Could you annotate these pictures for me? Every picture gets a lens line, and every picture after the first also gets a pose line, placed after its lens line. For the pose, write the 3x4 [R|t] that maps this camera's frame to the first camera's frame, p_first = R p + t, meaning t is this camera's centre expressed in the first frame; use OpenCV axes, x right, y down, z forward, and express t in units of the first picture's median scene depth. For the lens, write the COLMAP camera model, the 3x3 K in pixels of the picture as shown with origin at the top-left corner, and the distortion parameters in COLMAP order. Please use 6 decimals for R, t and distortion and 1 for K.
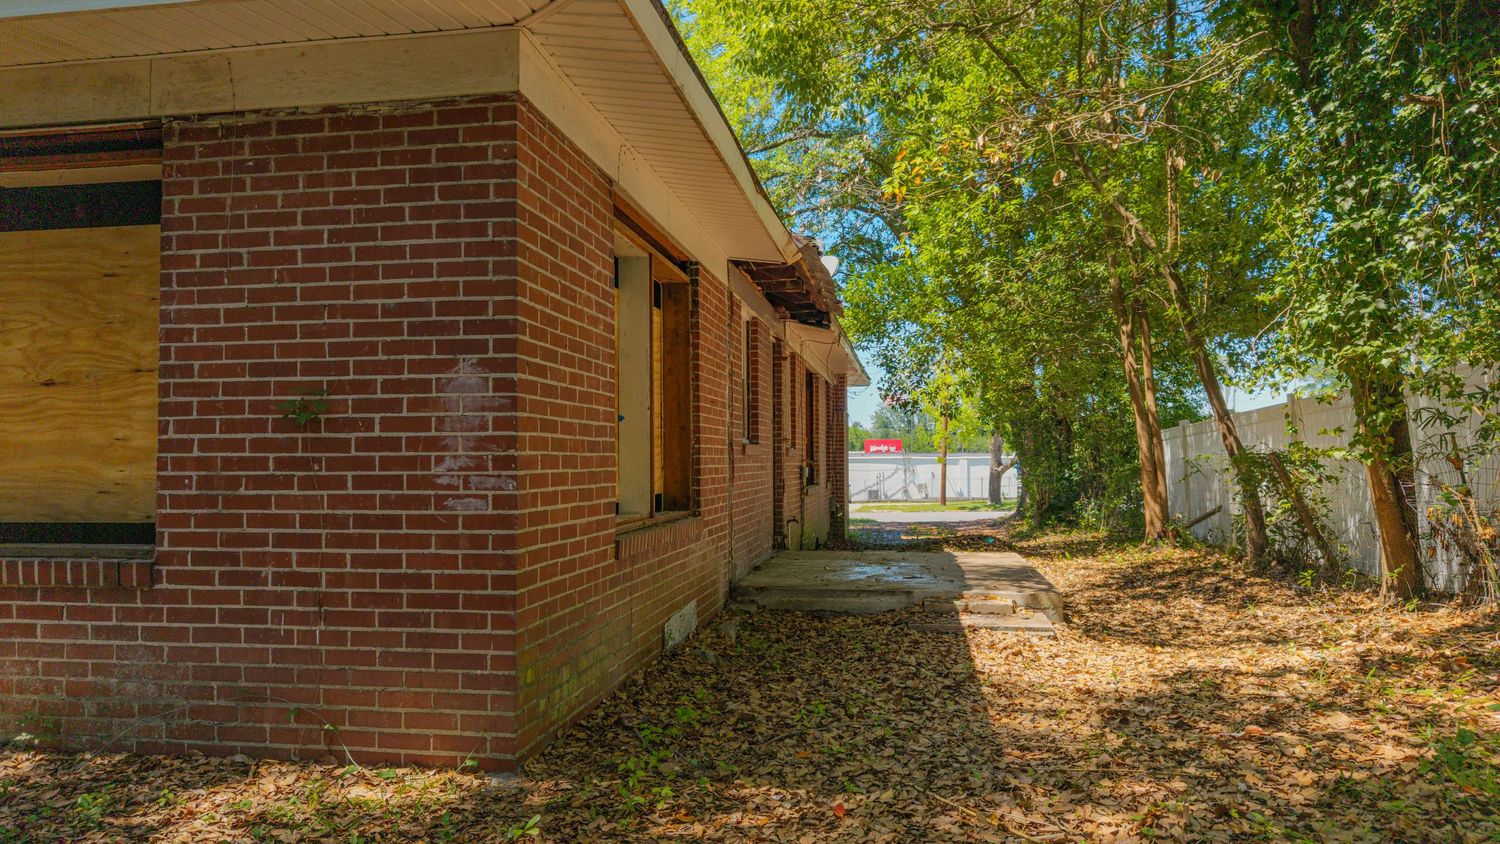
lens RADIAL K [[1004.4, 0, 743.4], [0, 1004.4, 426.2], [0, 0, 1]] dist [0.018968, -0.020932]
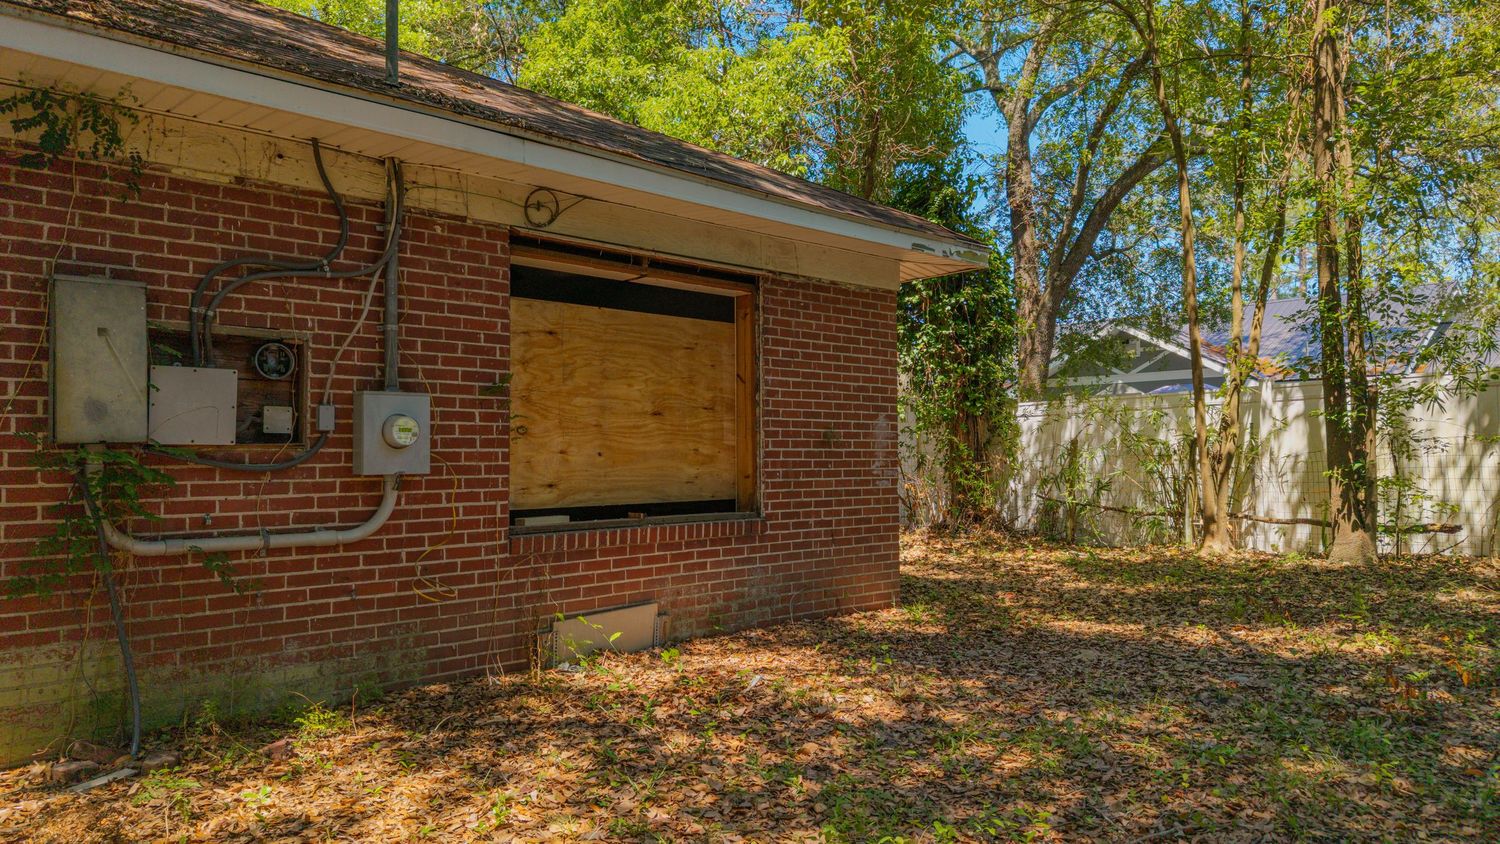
lens RADIAL K [[1004.4, 0, 757.2], [0, 1004.4, 429.5], [0, 0, 1]] dist [0.018968, -0.020932]
pose [[0.604530, 0.022643, 0.796261, -2.015785], [-0.029211, 0.999554, -0.006246, -0.013728], [-0.796047, -0.019484, 0.604921, -0.066653]]
